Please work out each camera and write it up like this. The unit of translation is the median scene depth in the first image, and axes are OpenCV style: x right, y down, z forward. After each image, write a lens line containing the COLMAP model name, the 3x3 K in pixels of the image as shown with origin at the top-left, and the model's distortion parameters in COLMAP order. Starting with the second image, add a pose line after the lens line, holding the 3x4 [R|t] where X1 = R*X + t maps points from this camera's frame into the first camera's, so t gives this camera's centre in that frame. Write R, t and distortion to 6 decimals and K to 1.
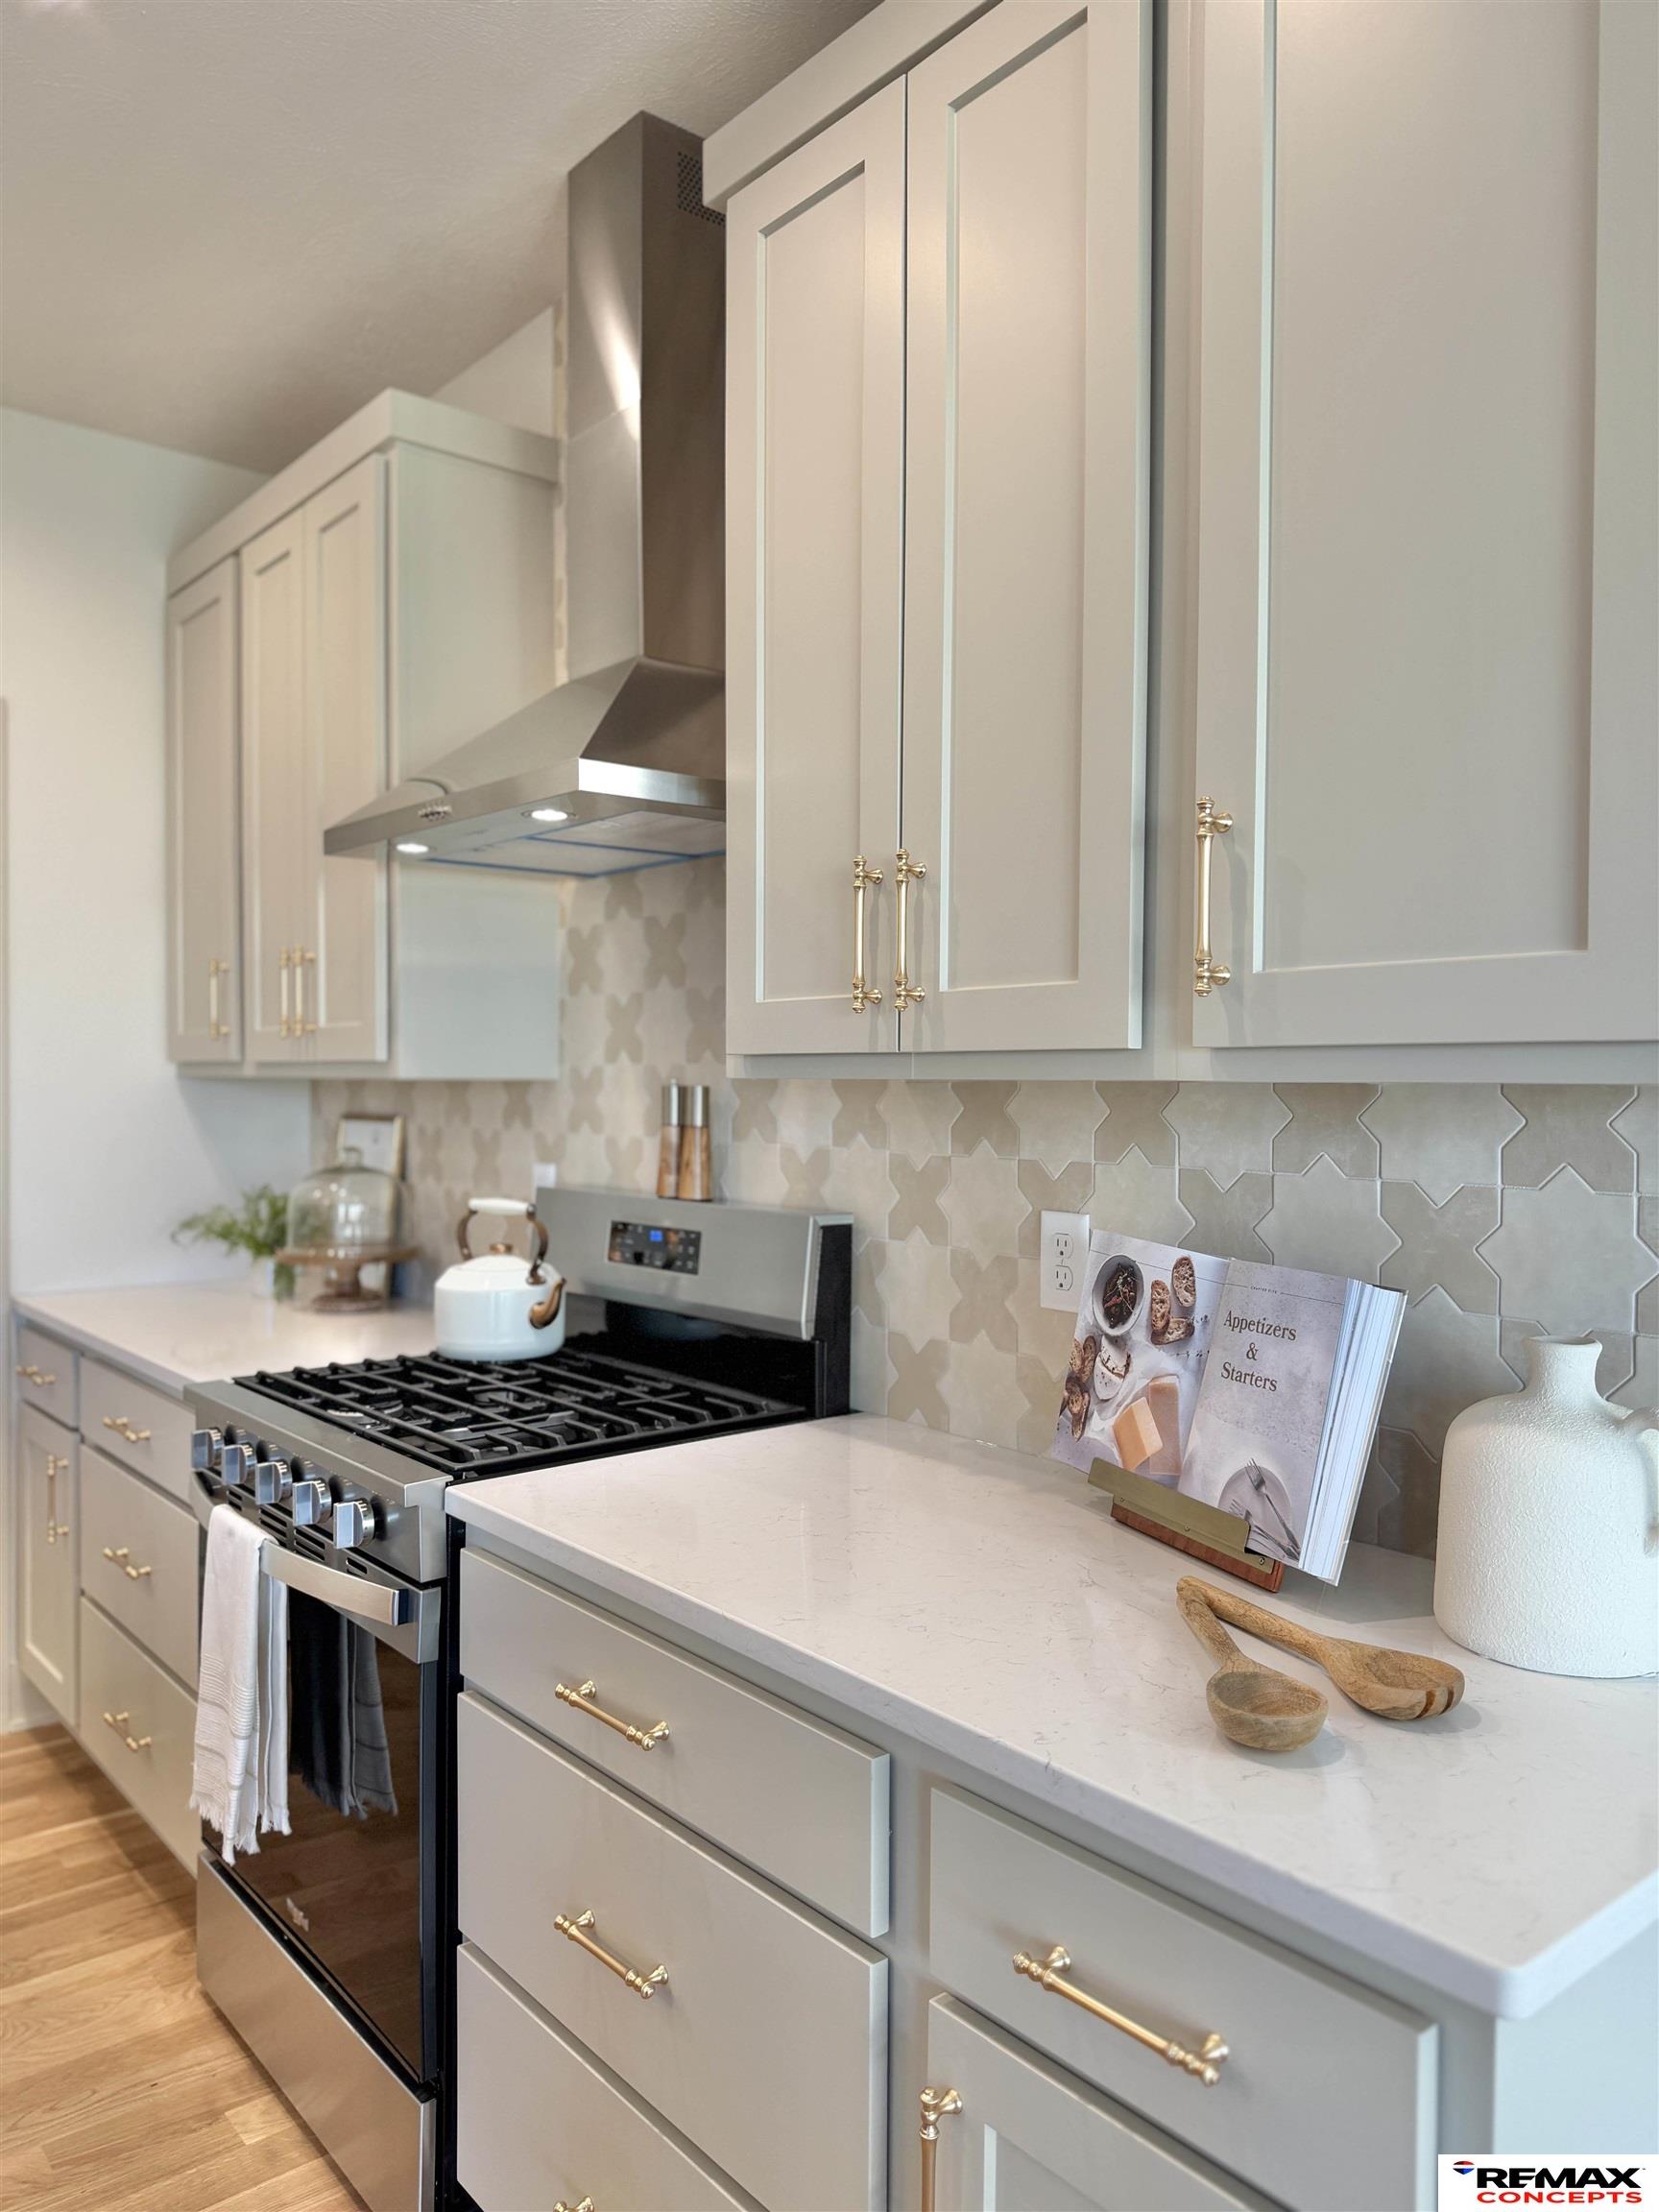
lens RADIAL K [[1559.4, 0, 824.8], [0, 1559.4, 1116.9], [0, 0, 1]] dist [0.074802, -0.073506]
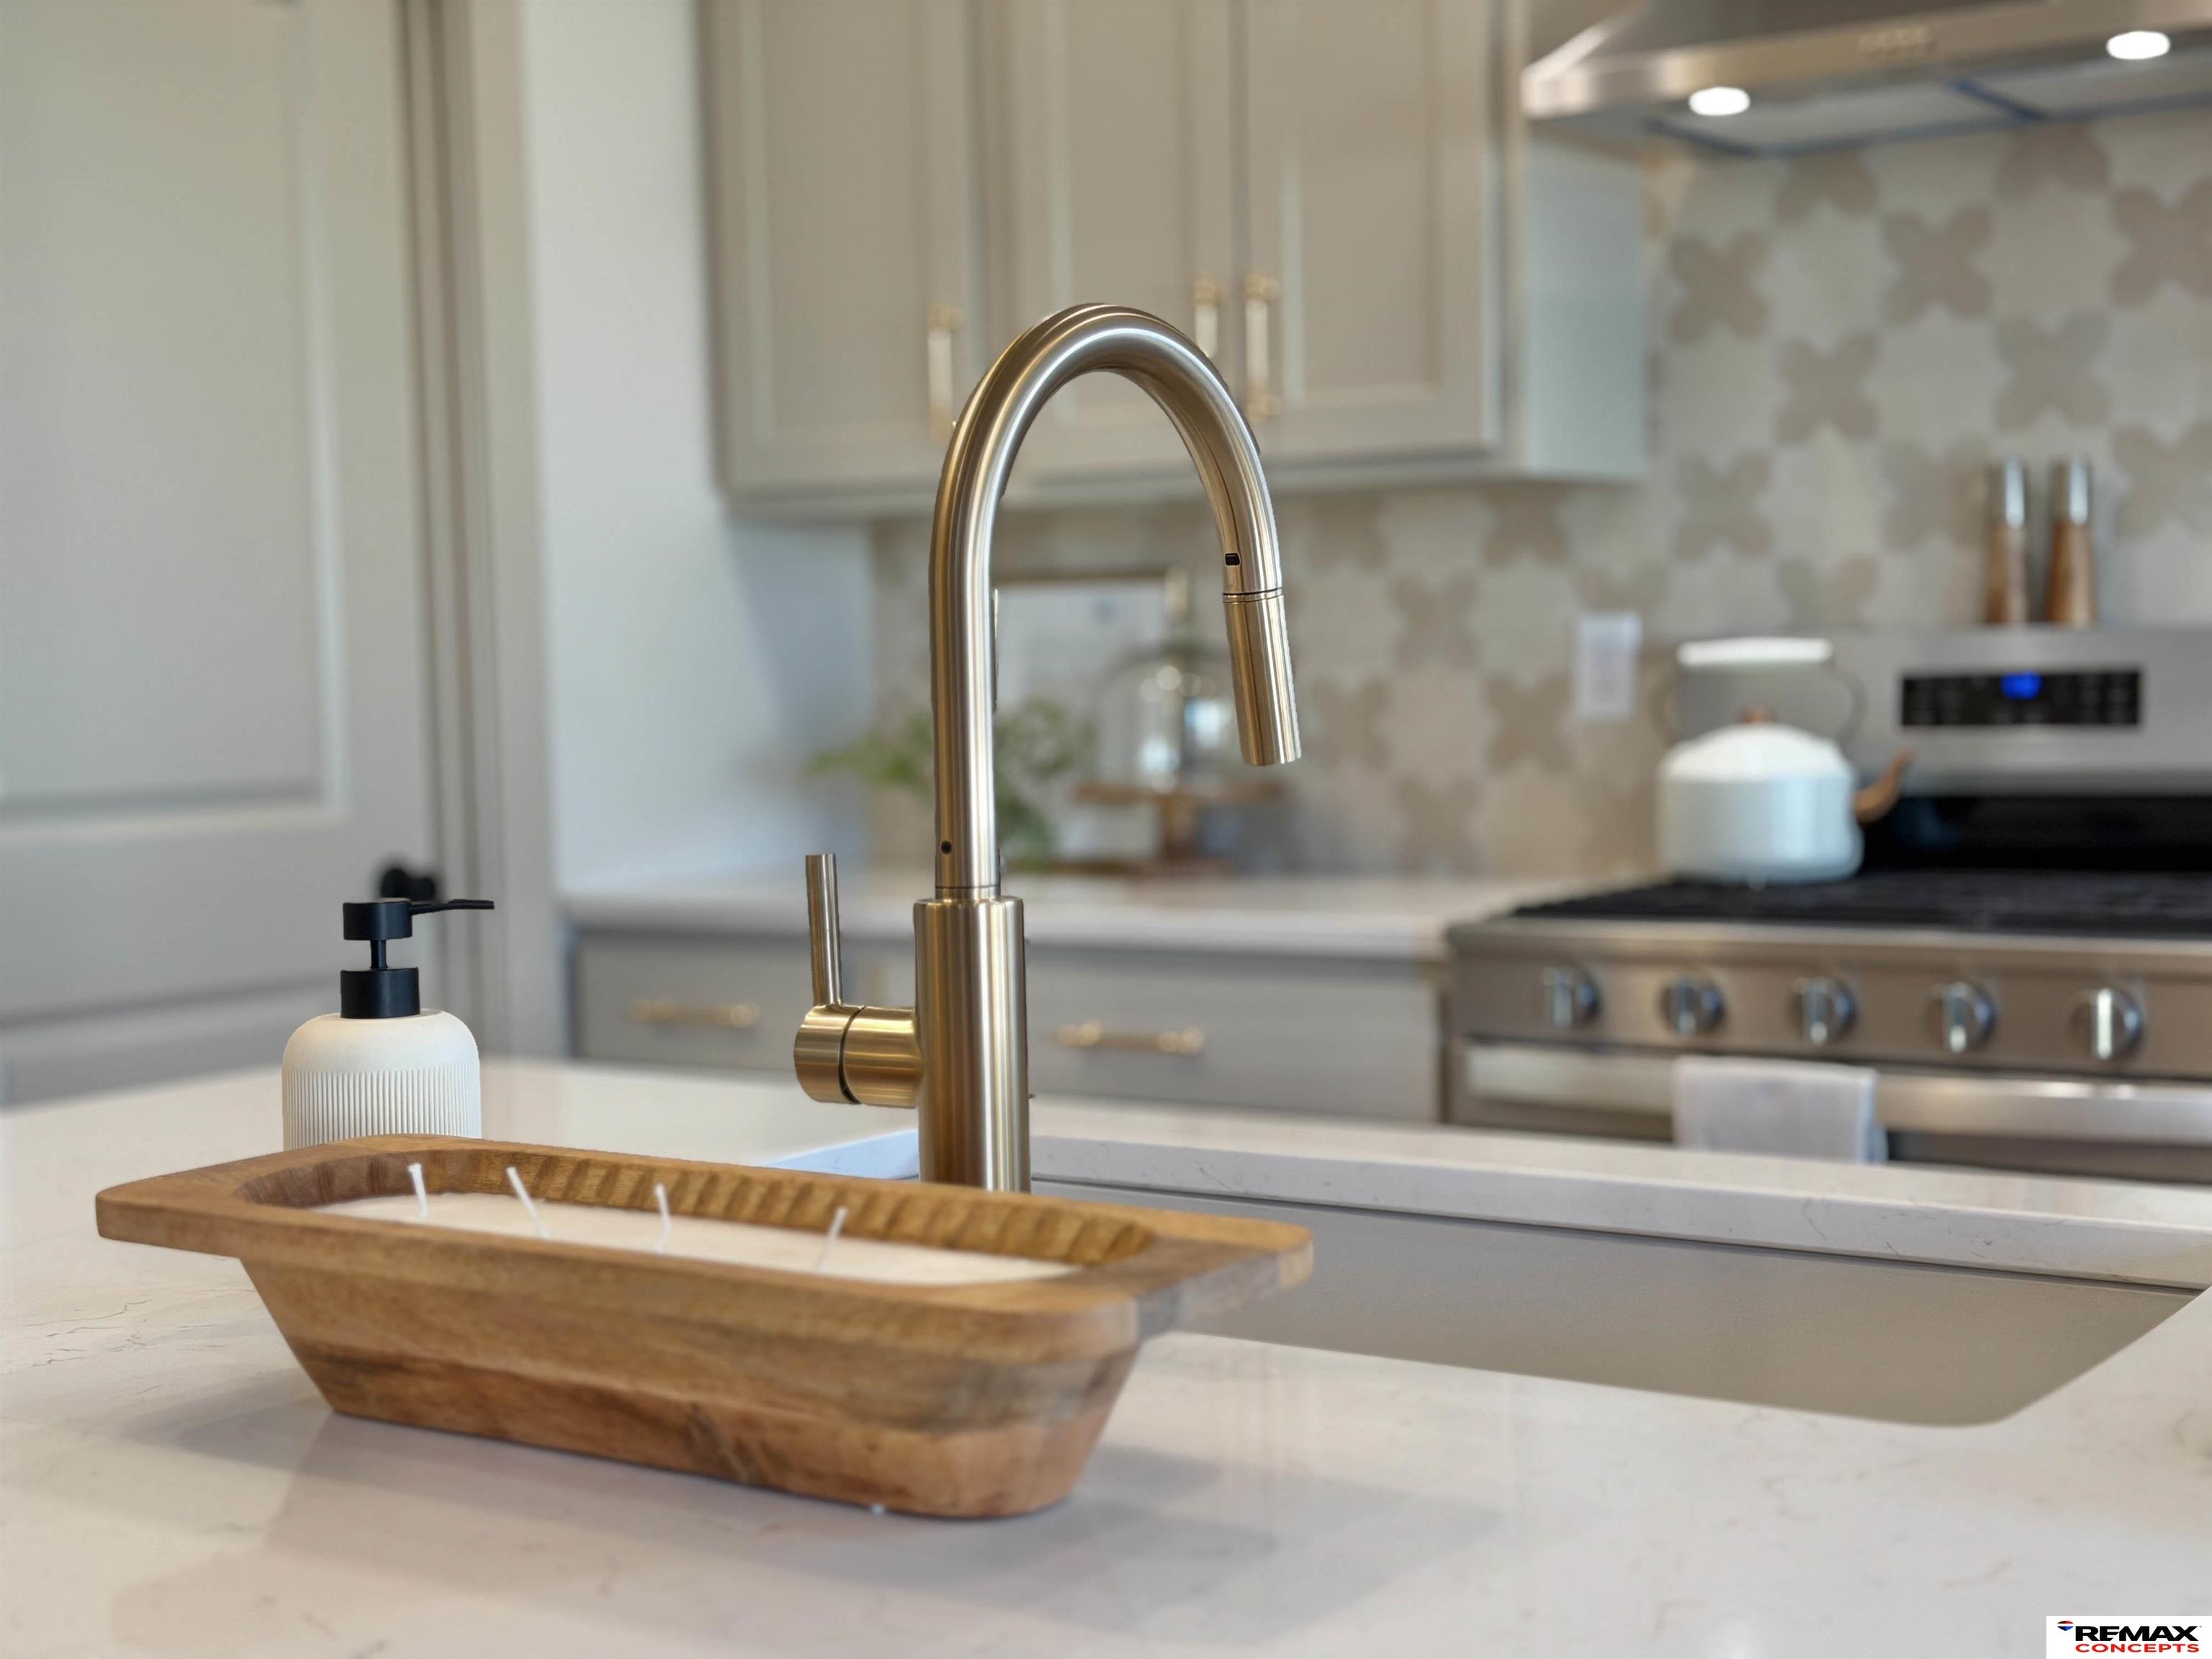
lens RADIAL K [[3121.8, 0, 1162.2], [0, 3121.8, 827.1], [0, 0, 1]] dist [0.143628, 0.000000]
pose [[0.953578, -0.041894, 0.298218, -1.091590], [0.032936, 0.998844, 0.035002, 0.097242], [-0.299340, -0.023555, 0.953856, -0.239673]]
